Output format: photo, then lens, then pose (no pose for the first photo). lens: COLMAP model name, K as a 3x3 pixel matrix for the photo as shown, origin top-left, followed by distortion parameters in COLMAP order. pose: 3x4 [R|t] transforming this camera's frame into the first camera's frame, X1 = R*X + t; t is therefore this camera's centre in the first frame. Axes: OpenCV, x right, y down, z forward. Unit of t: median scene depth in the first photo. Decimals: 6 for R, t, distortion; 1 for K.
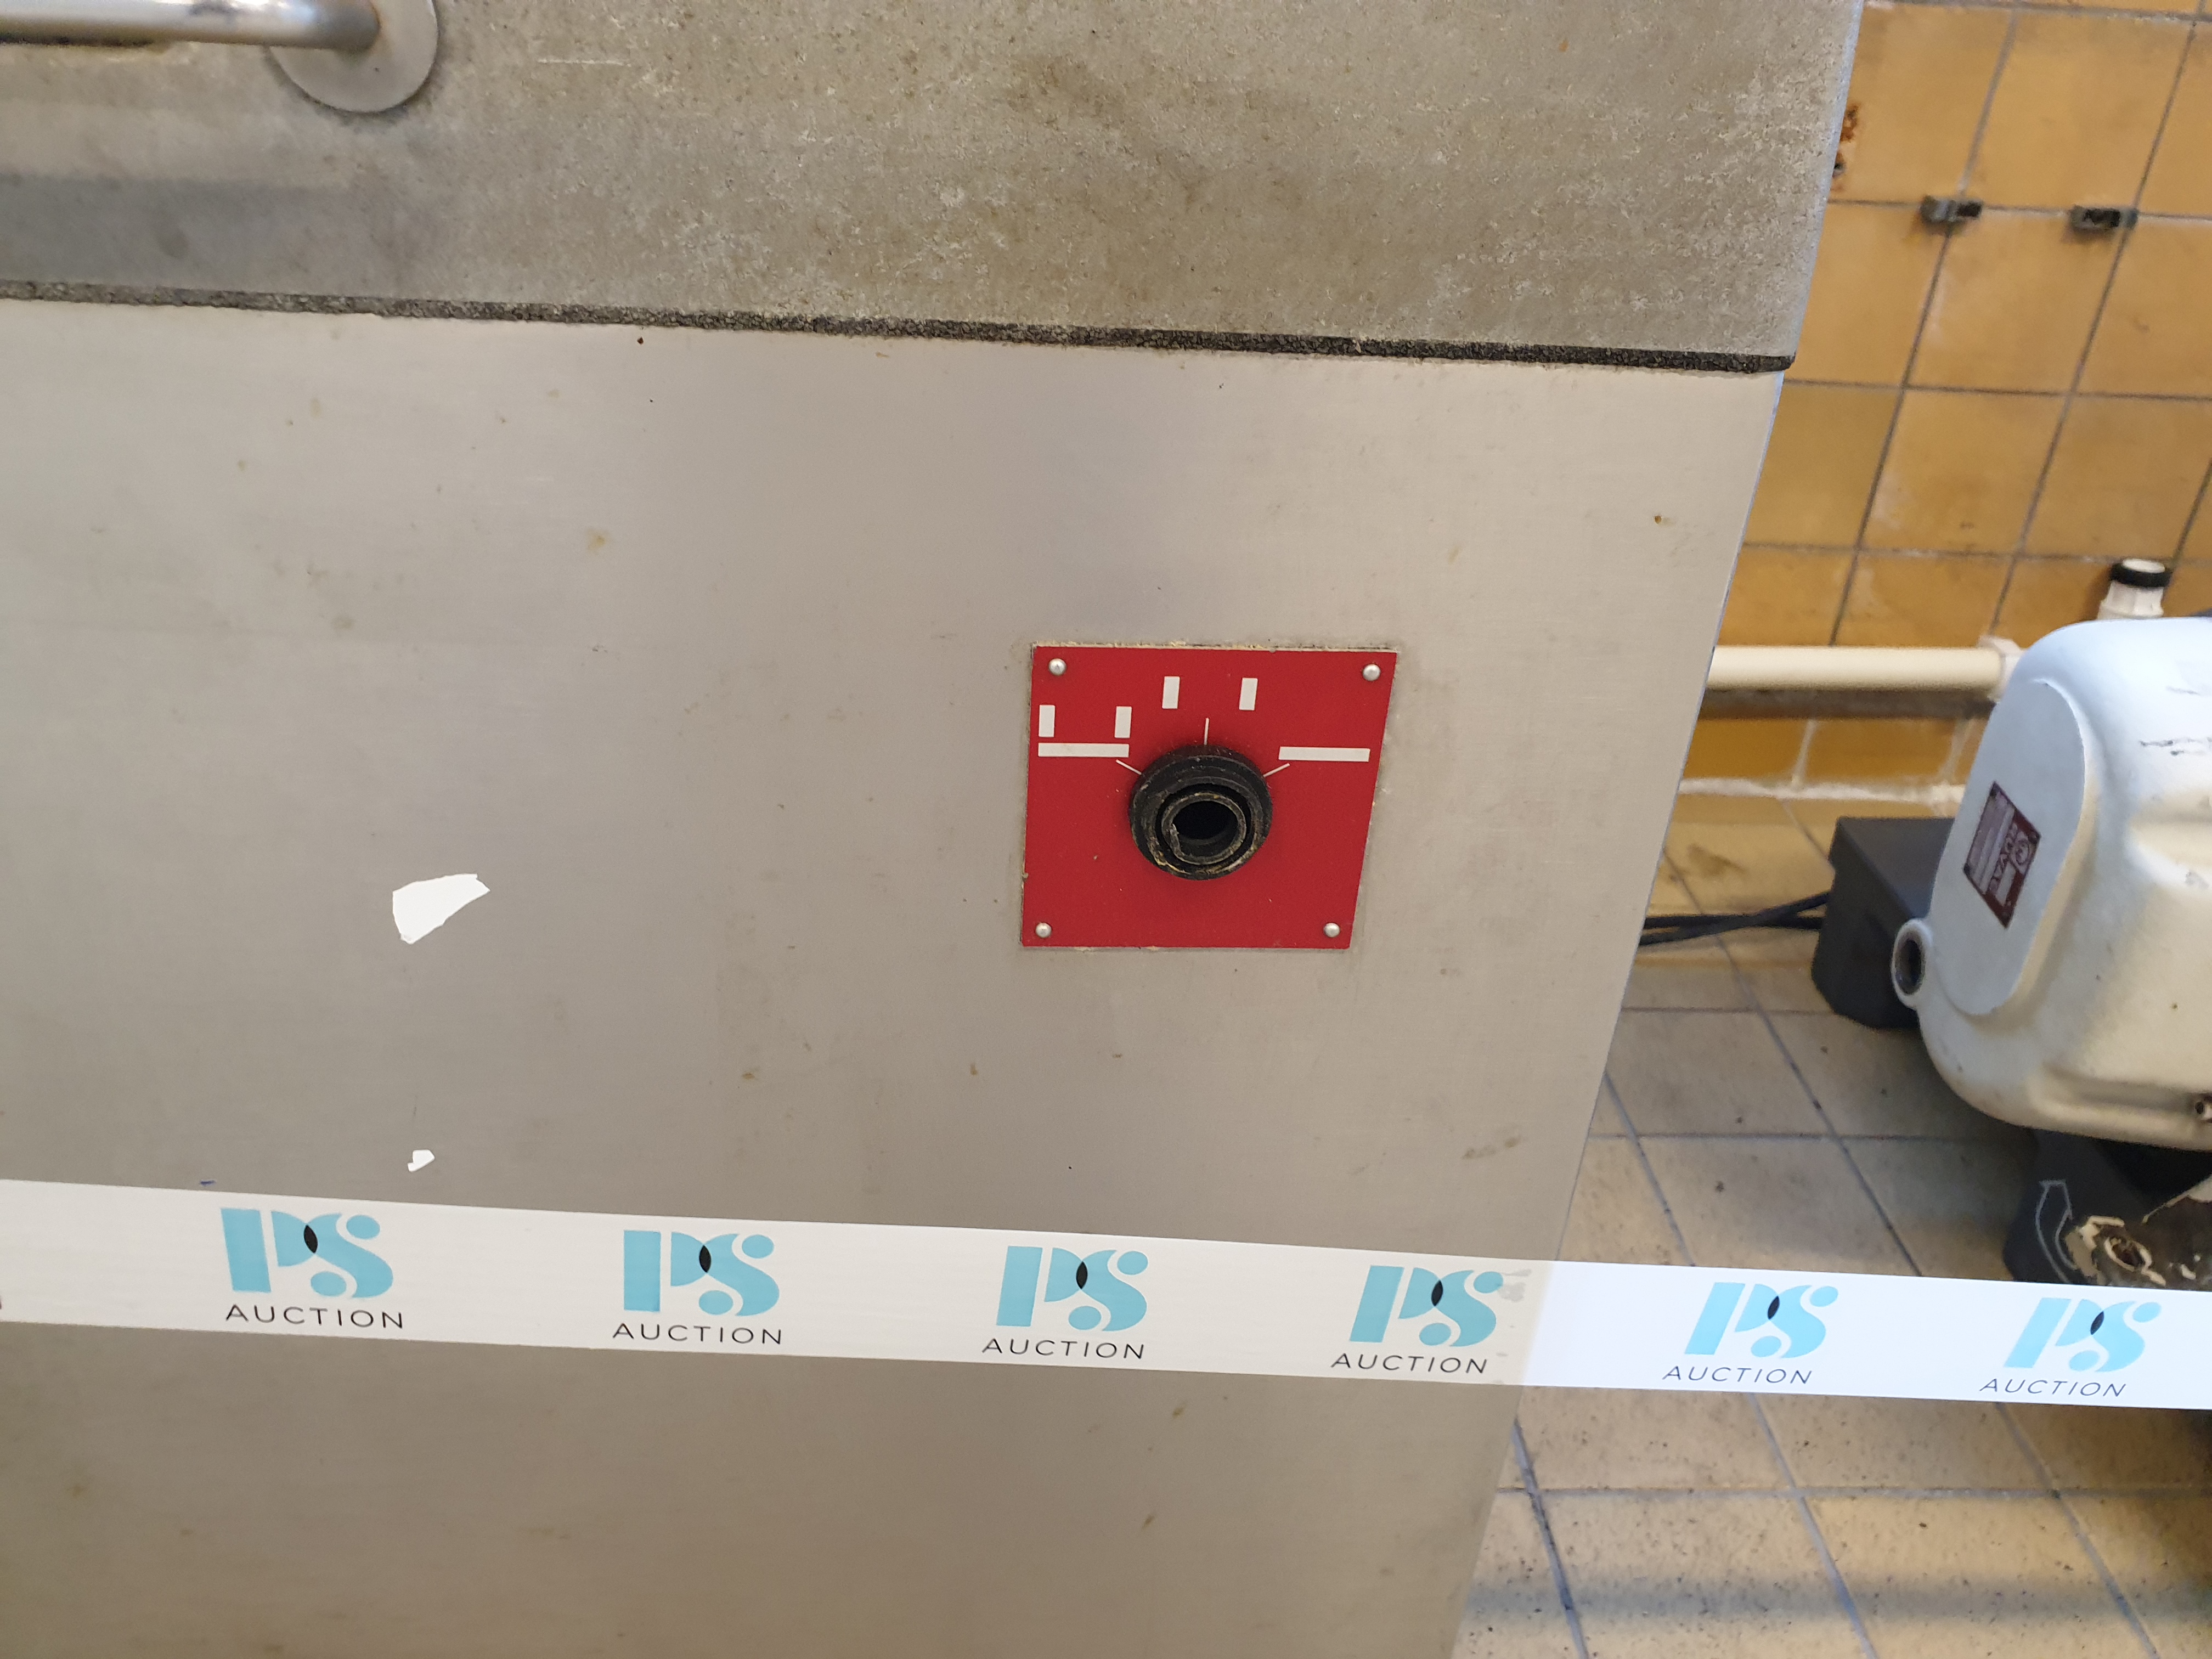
lens RADIAL K [[1752.6, 0, 1095.7], [0, 1752.6, 805.1], [0, 0, 1]] dist [0.019487, -0.018051]
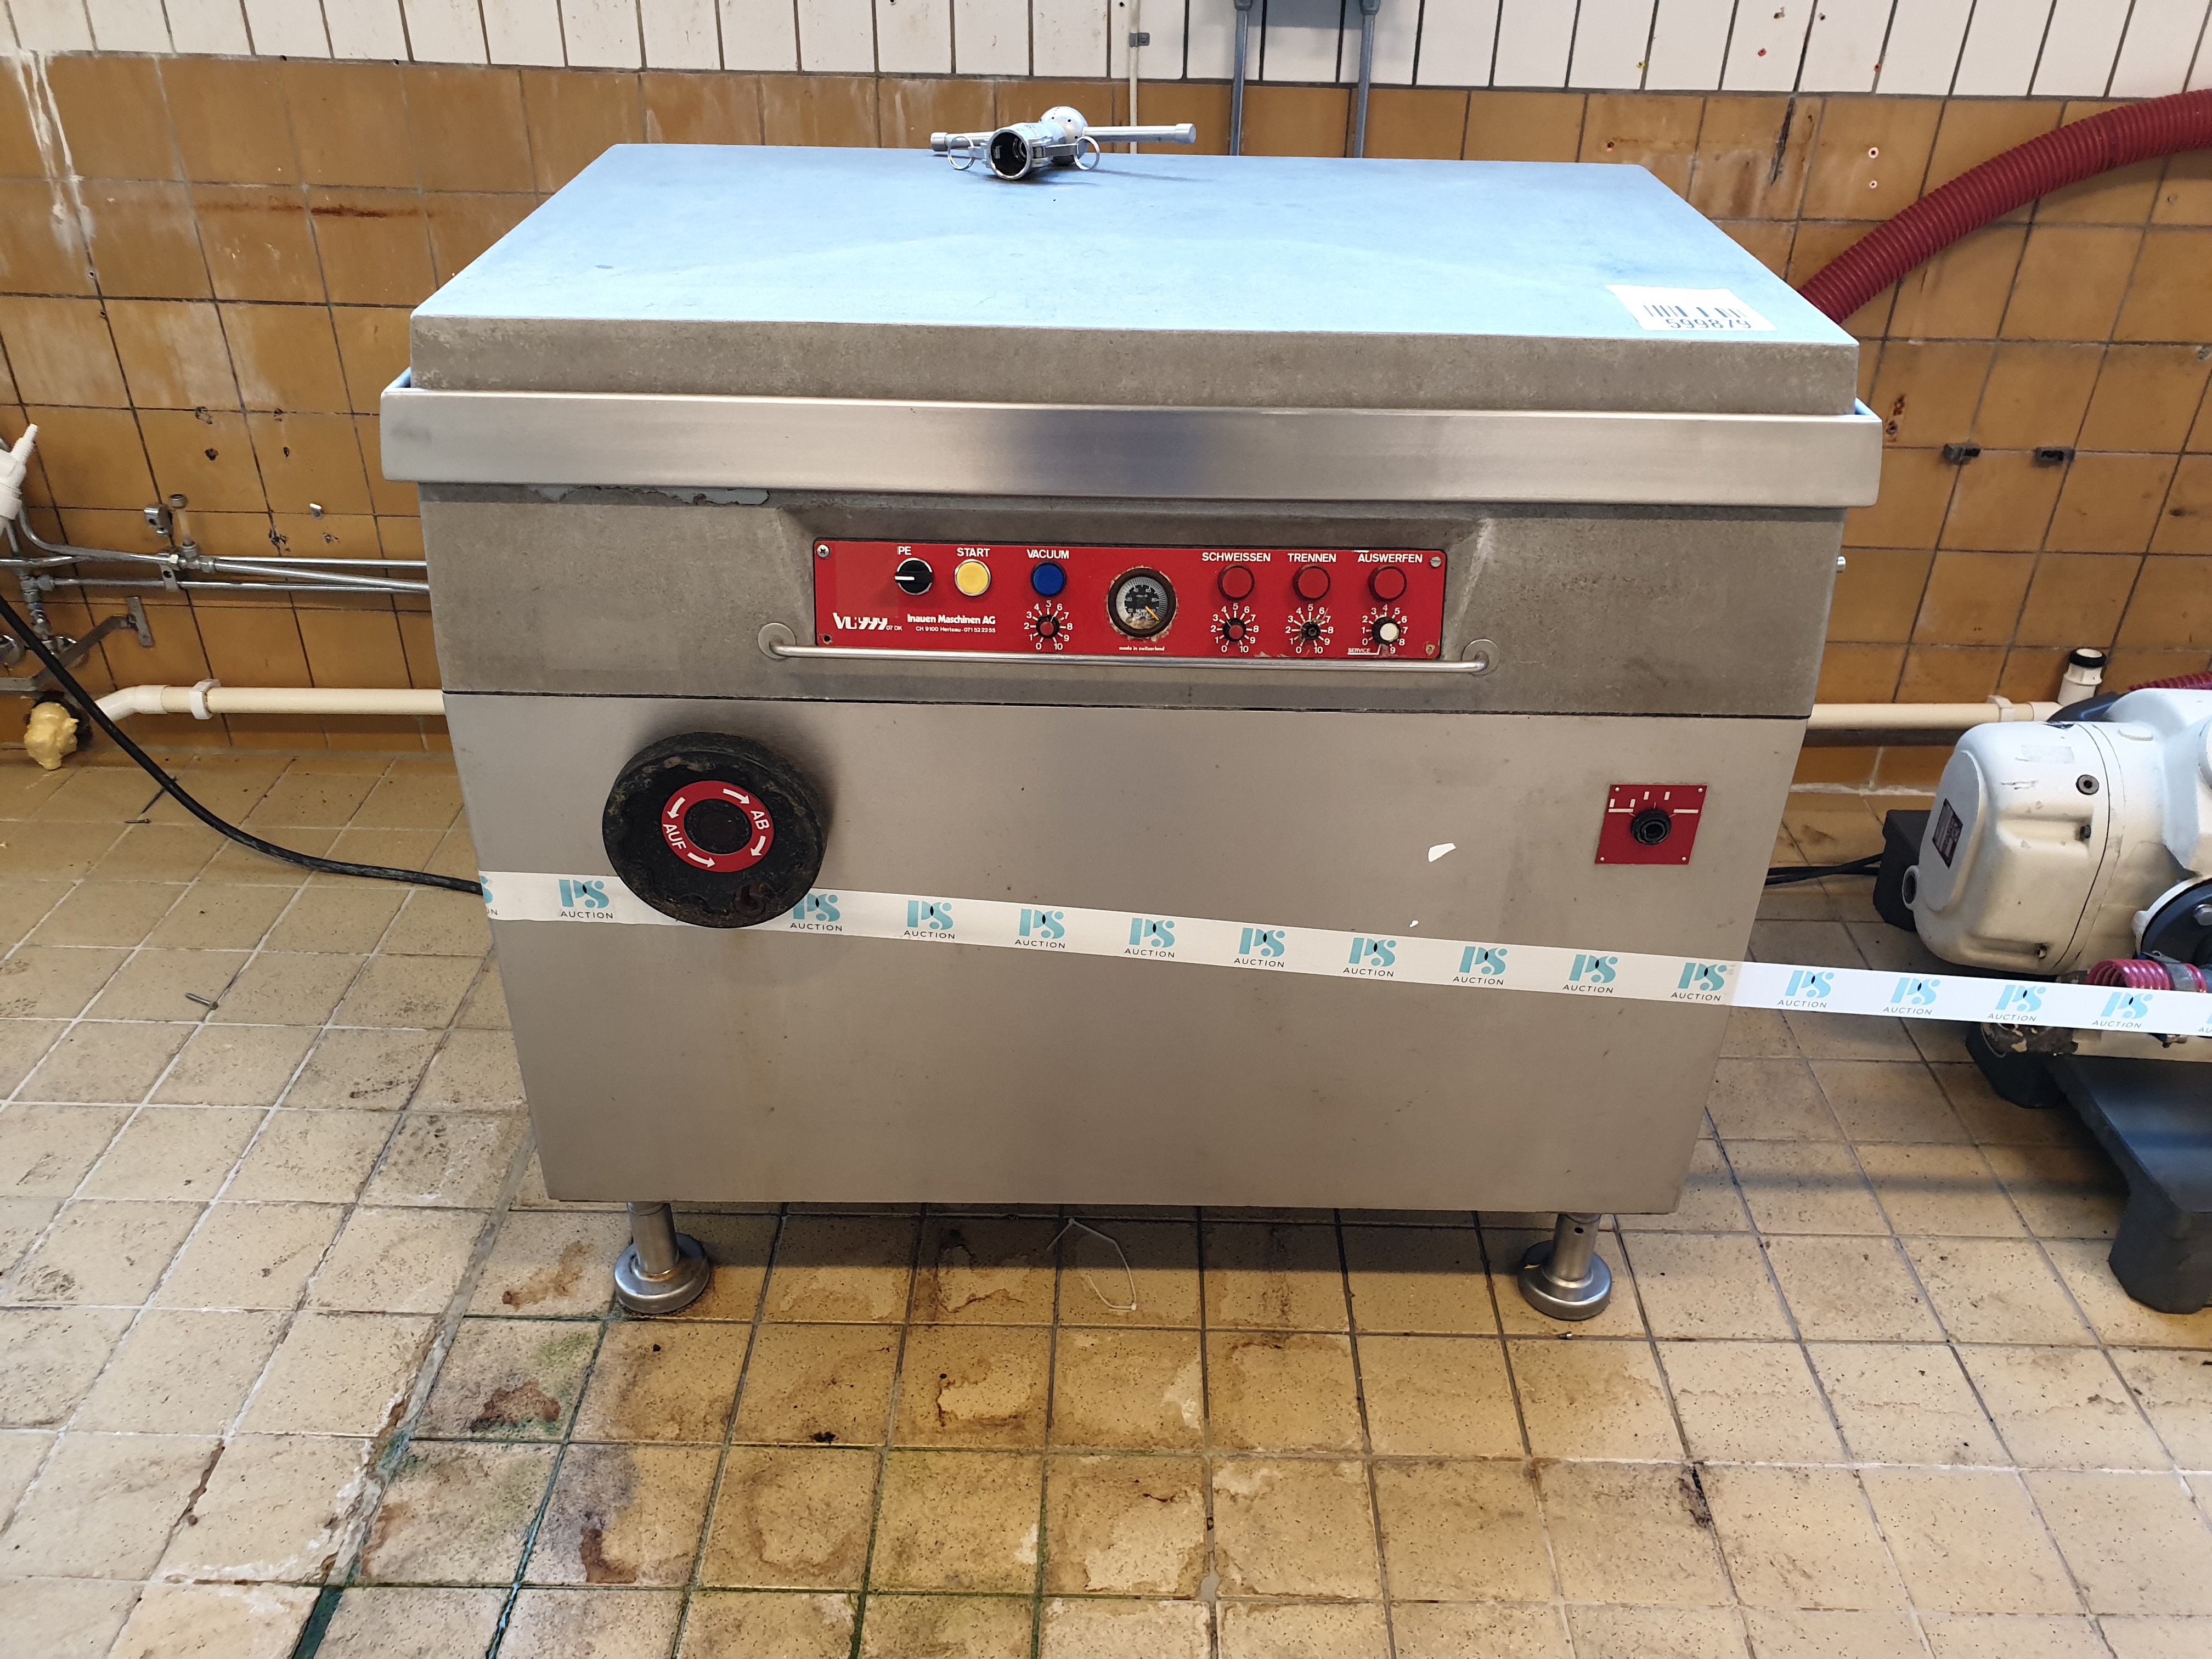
lens RADIAL K [[1752.6, 0, 1105.6], [0, 1752.6, 820.0], [0, 0, 1]] dist [0.019487, -0.018051]
pose [[0.998055, -0.002018, -0.062312, -0.353779], [0.003662, 0.999648, 0.026283, -0.046102], [0.062237, -0.026460, 0.997711, -1.145204]]
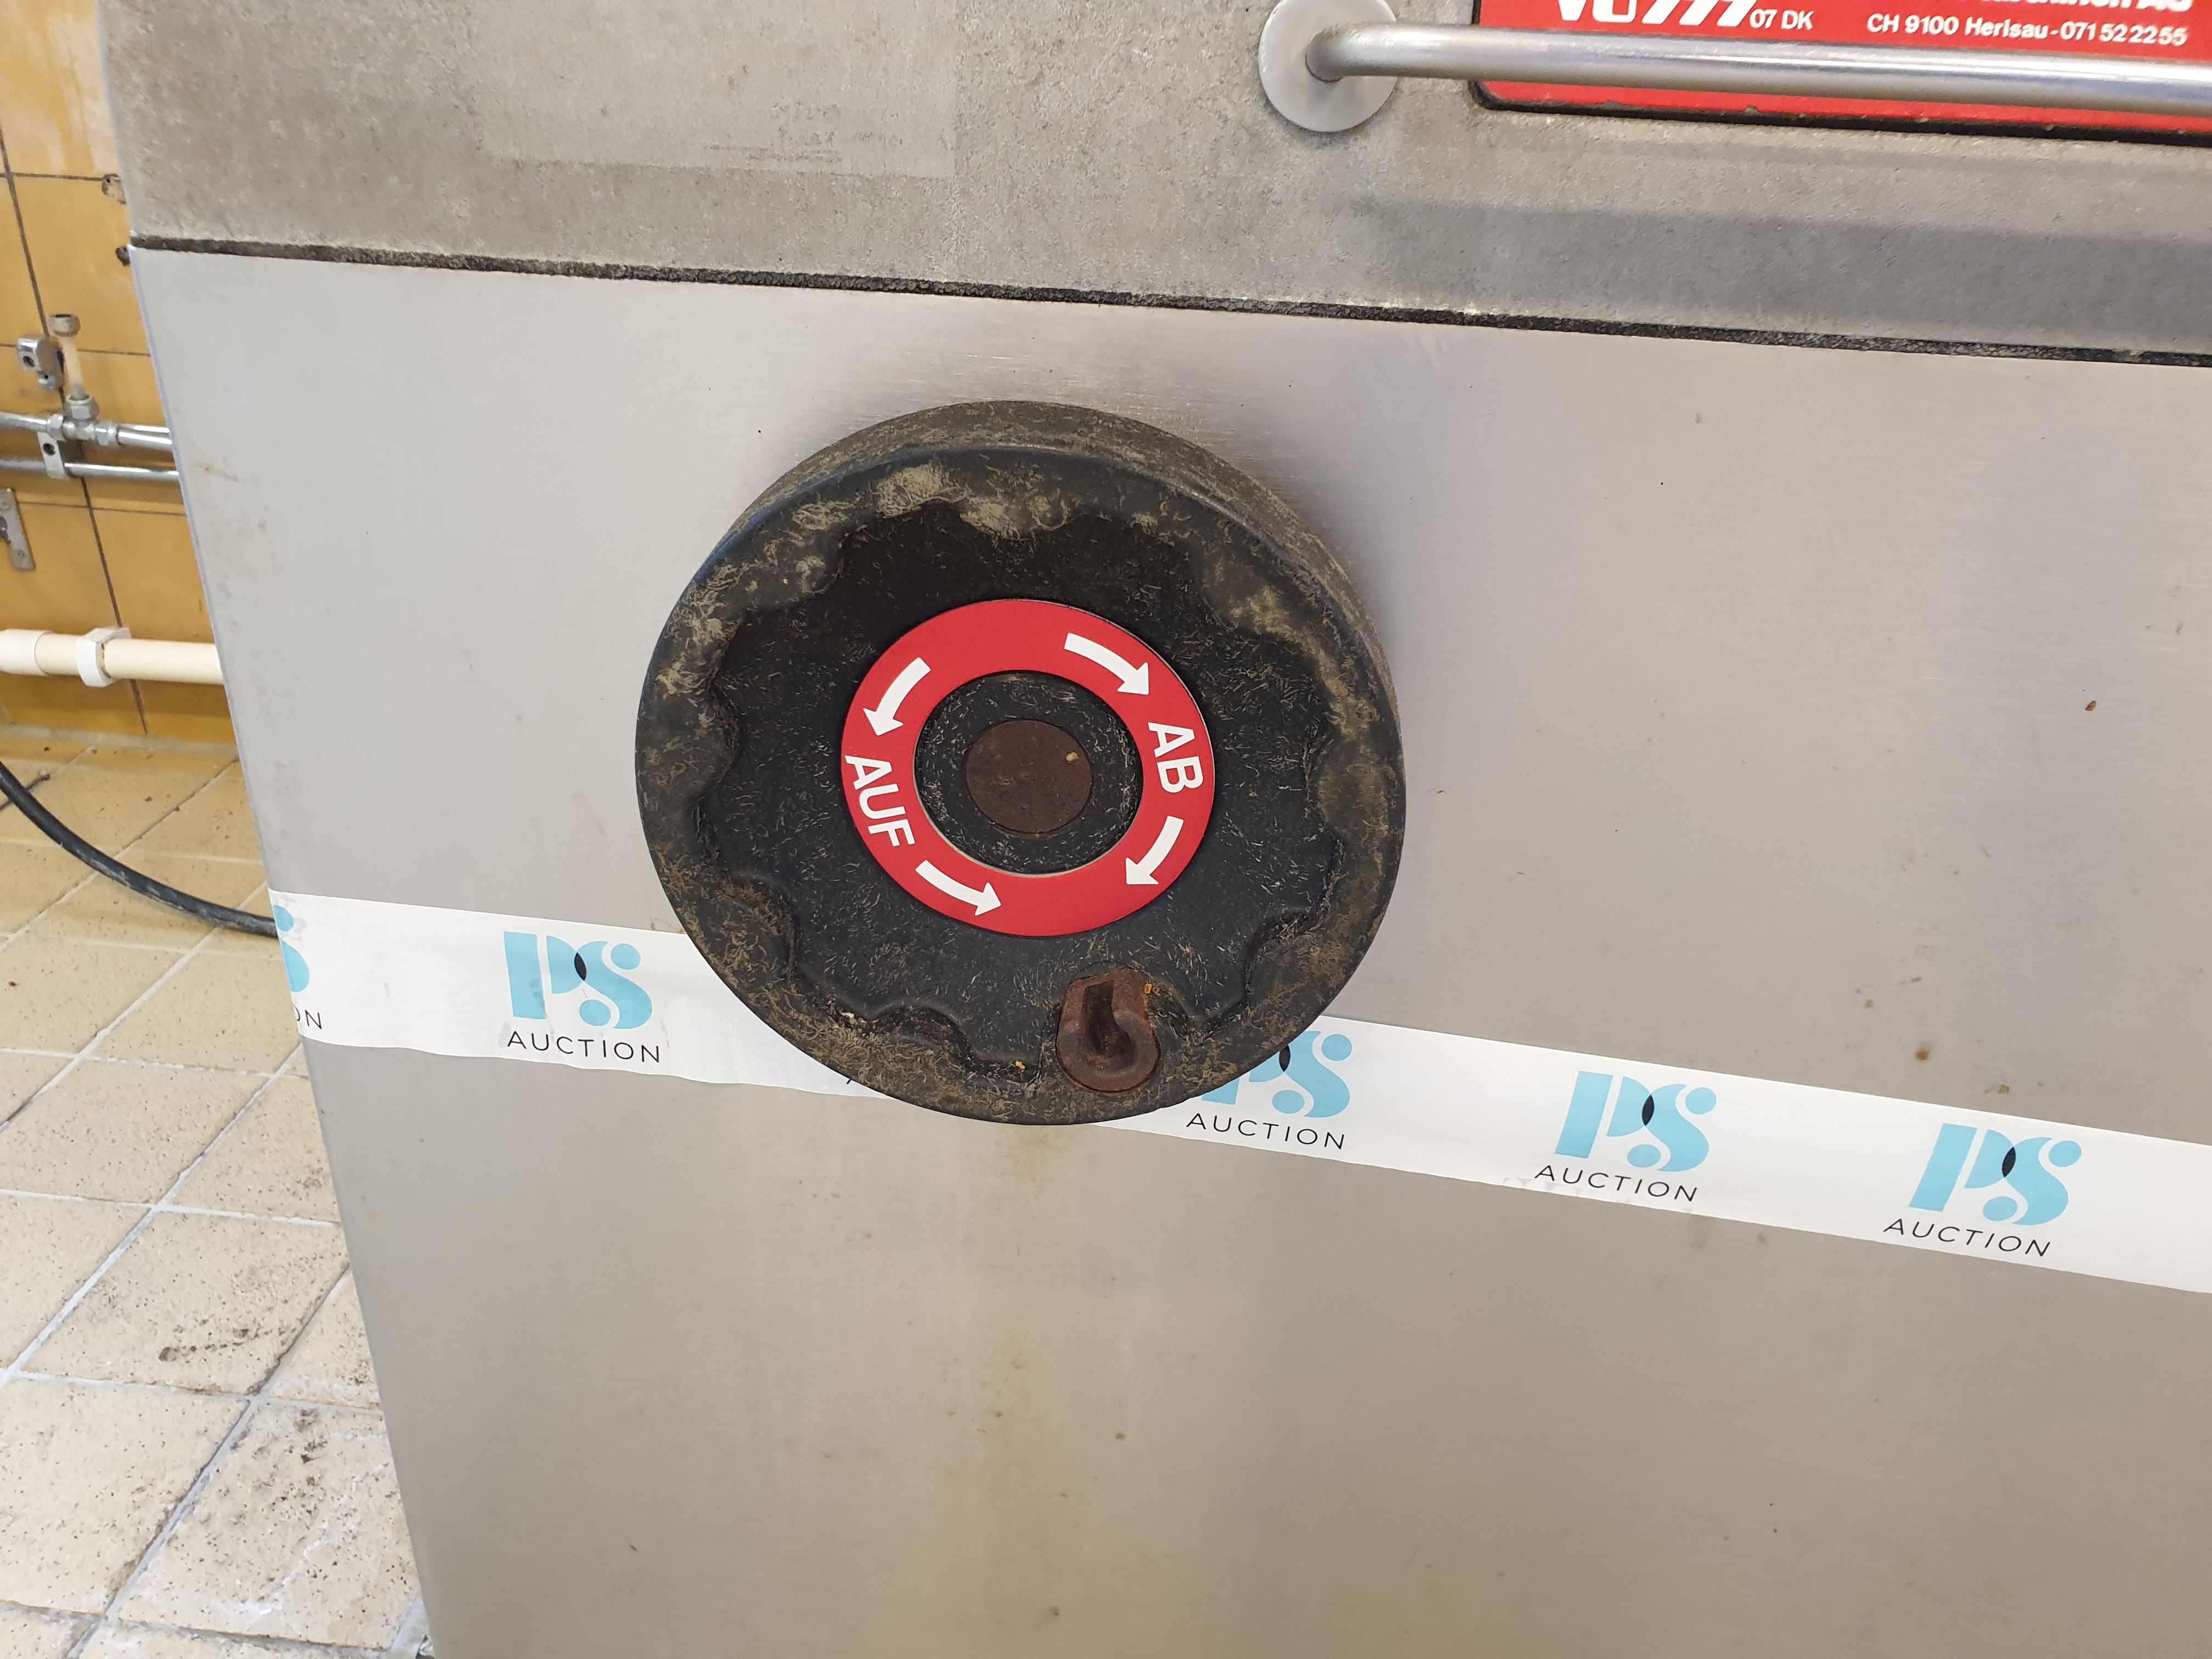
lens RADIAL K [[1752.6, 0, 1058.0], [0, 1752.6, 832.8], [0, 0, 1]] dist [0.019487, -0.018051]
pose [[0.988013, 0.051110, -0.145667, -0.701302], [-0.057811, 0.997437, -0.042150, 0.028882], [0.143139, 0.050066, 0.988435, -0.113524]]
